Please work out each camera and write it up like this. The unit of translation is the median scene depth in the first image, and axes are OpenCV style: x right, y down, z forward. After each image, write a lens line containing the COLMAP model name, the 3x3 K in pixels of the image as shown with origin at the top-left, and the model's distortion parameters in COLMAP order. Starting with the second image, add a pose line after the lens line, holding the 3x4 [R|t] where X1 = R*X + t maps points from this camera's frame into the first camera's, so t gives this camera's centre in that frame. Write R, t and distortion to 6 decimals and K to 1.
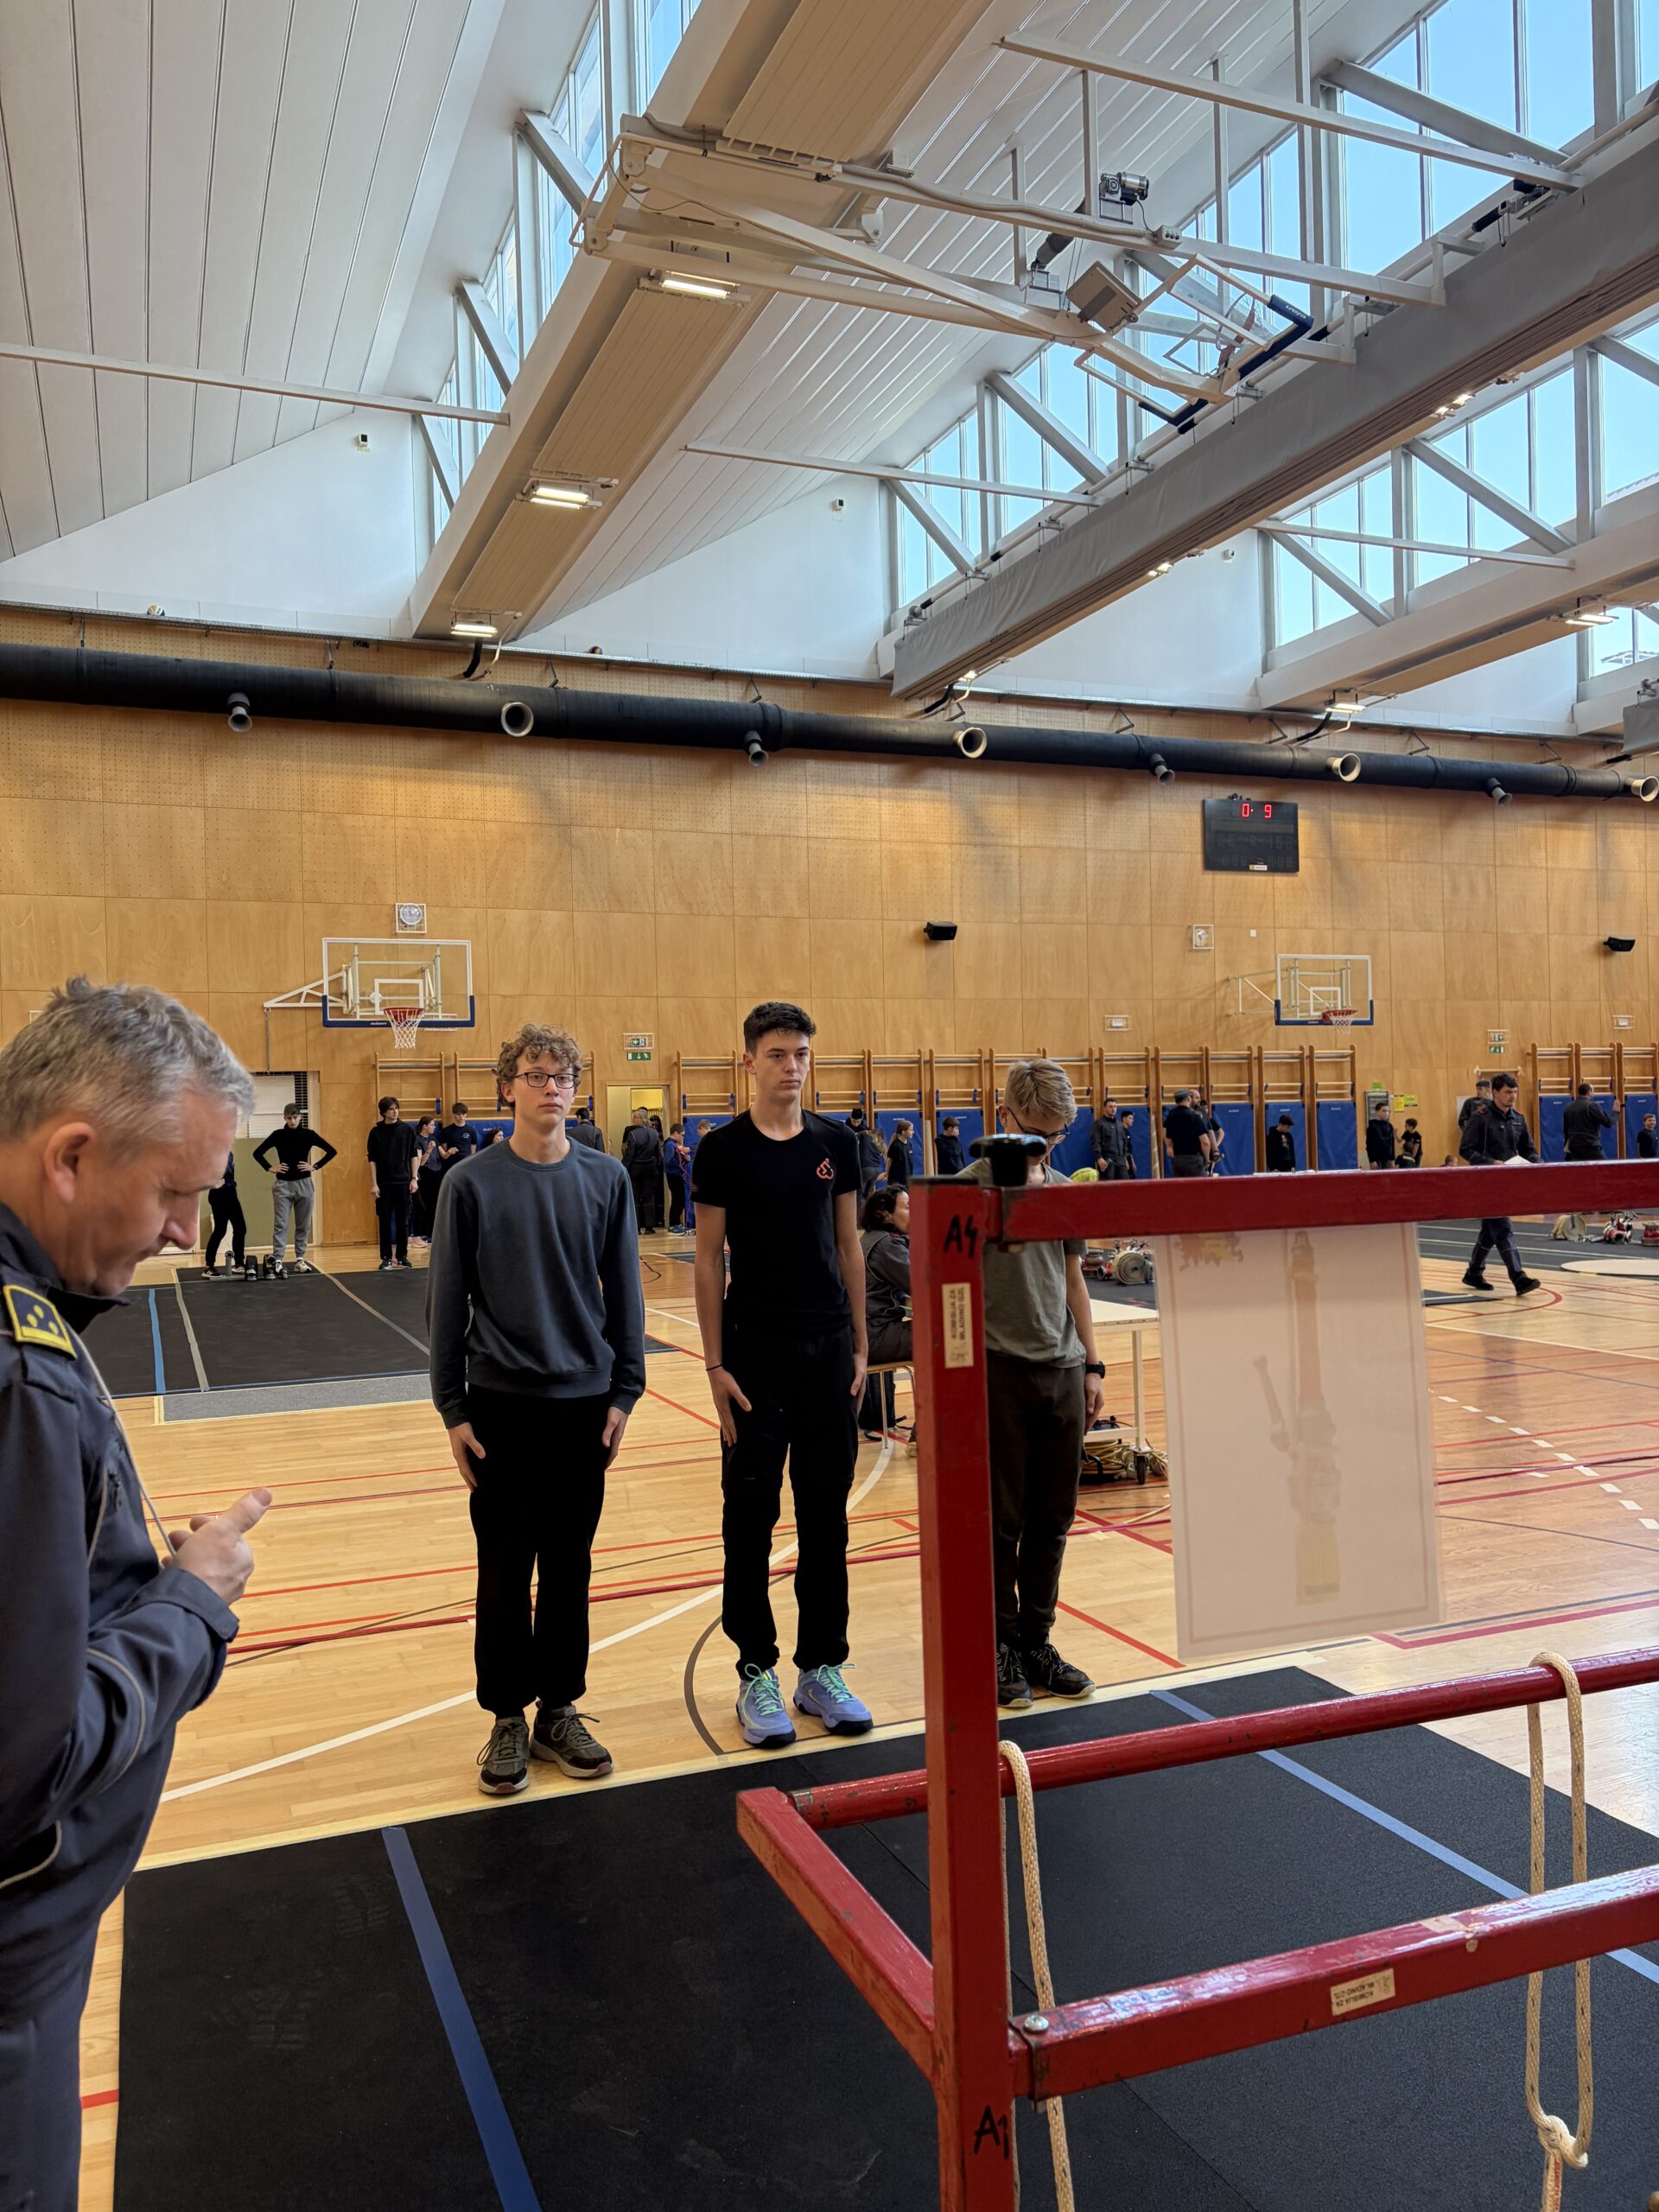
lens RADIAL K [[1674.6, 0, 829.5], [0, 1674.6, 1106.0], [0, 0, 1]] dist [0.048448, -0.049837]
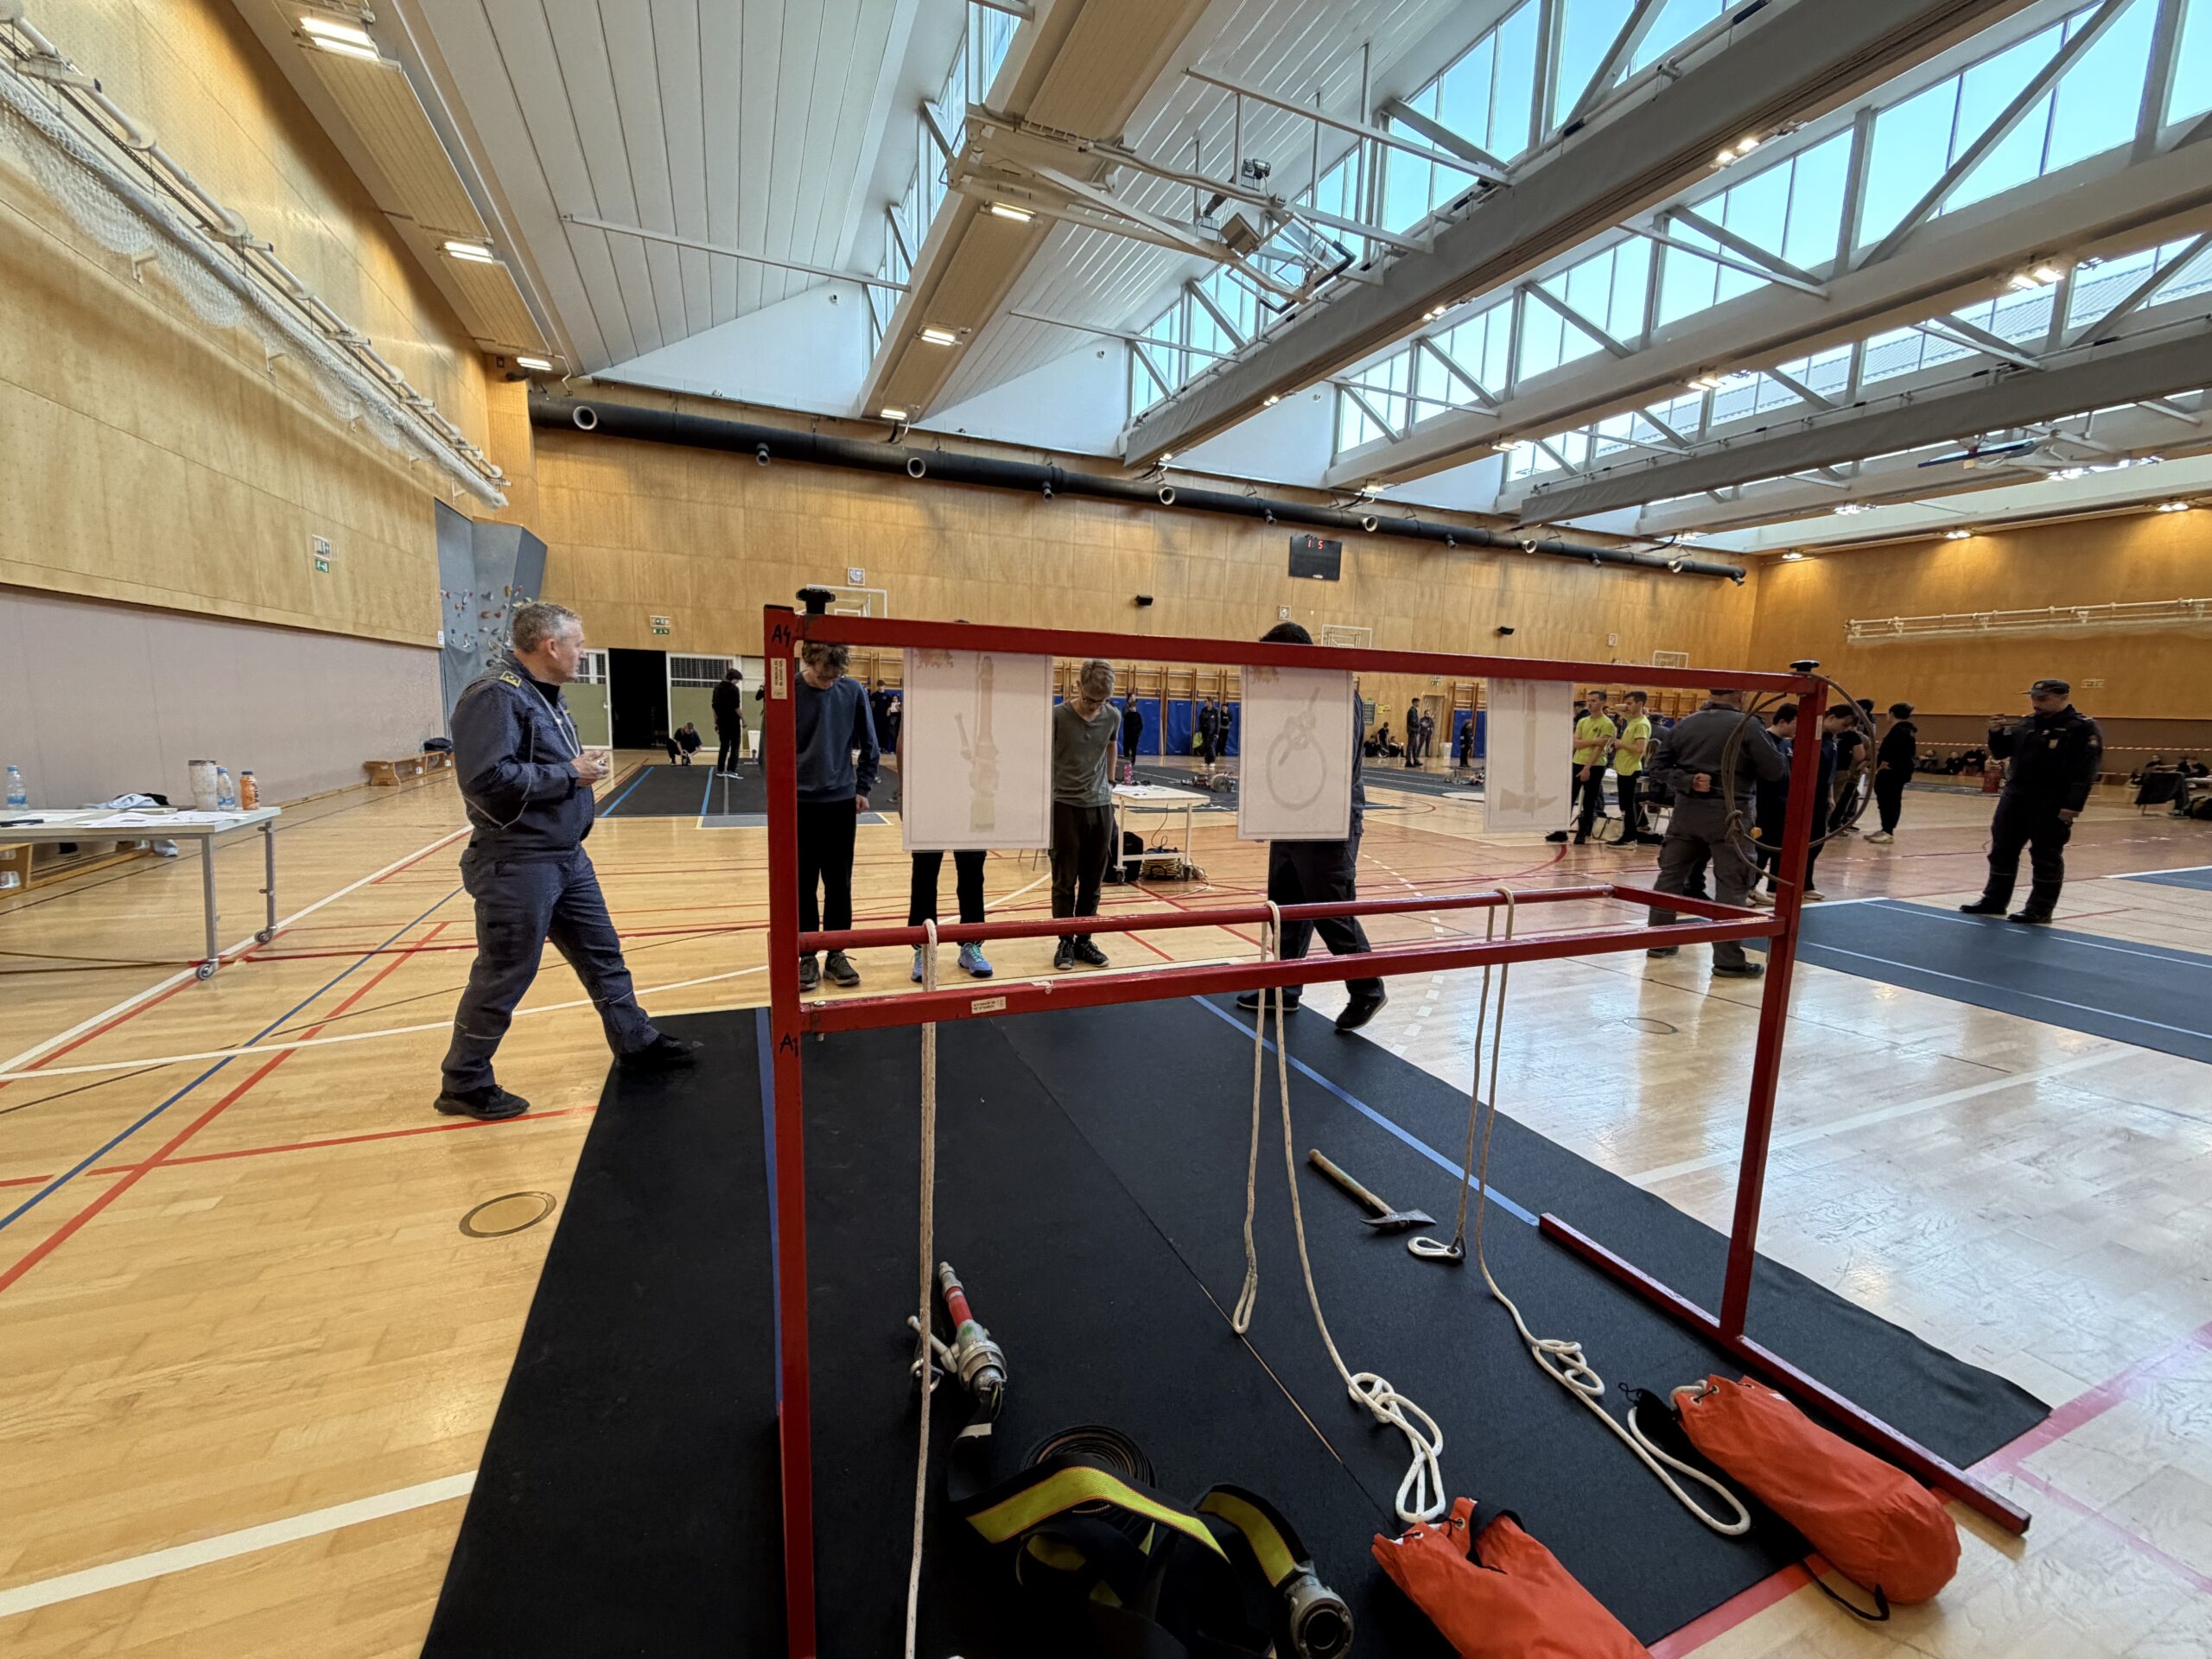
lens RADIAL K [[883.7, 0, 1099.4], [0, 883.7, 830.8], [0, 0, 1]] dist [-0.002212, -0.000270]
pose [[0.998424, 0.053911, 0.015582, 0.017546], [-0.055631, 0.987340, 0.148543, 0.004997], [-0.007376, -0.149176, 0.988783, -0.004130]]
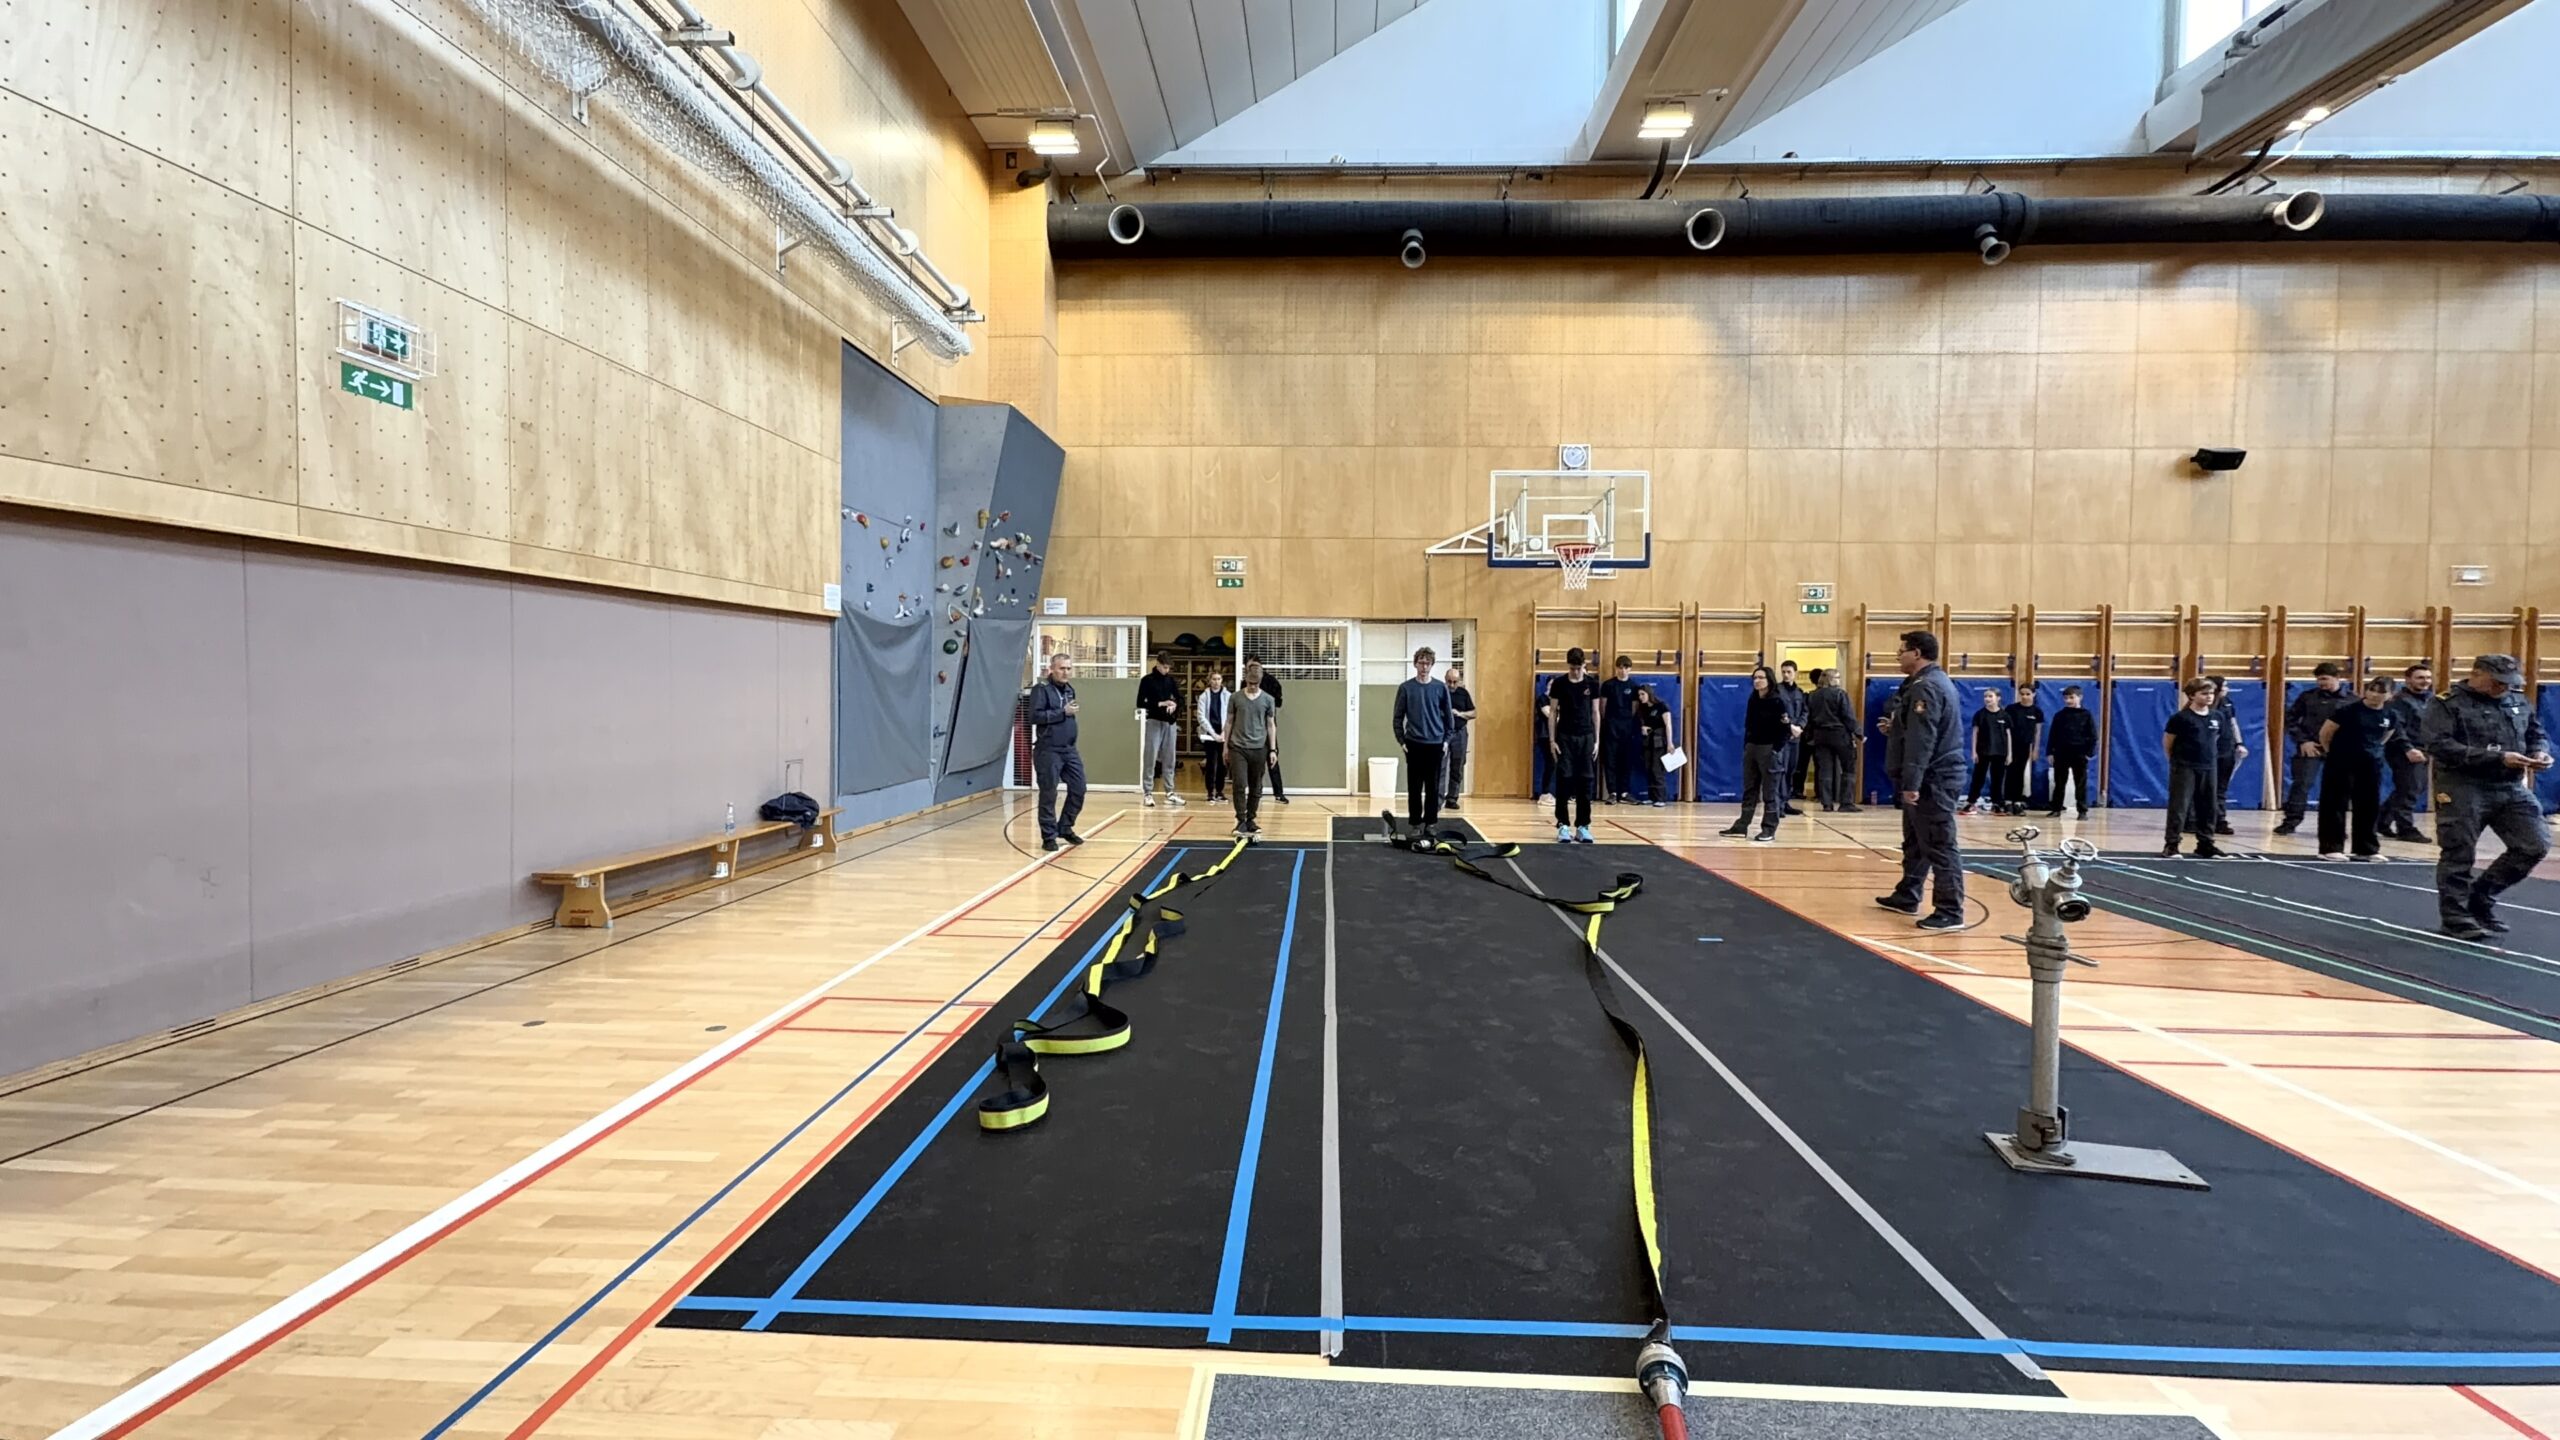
lens RADIAL K [[1130.9, 0, 1280.0], [0, 1130.9, 720.0], [0, 0, 1]] dist [-0.000905, -0.000155]
pose [[0.908616, 0.045787, -0.415116, -0.126906], [-0.028583, 0.998459, 0.047566, 0.009862], [0.416654, -0.031354, 0.908524, 0.340215]]
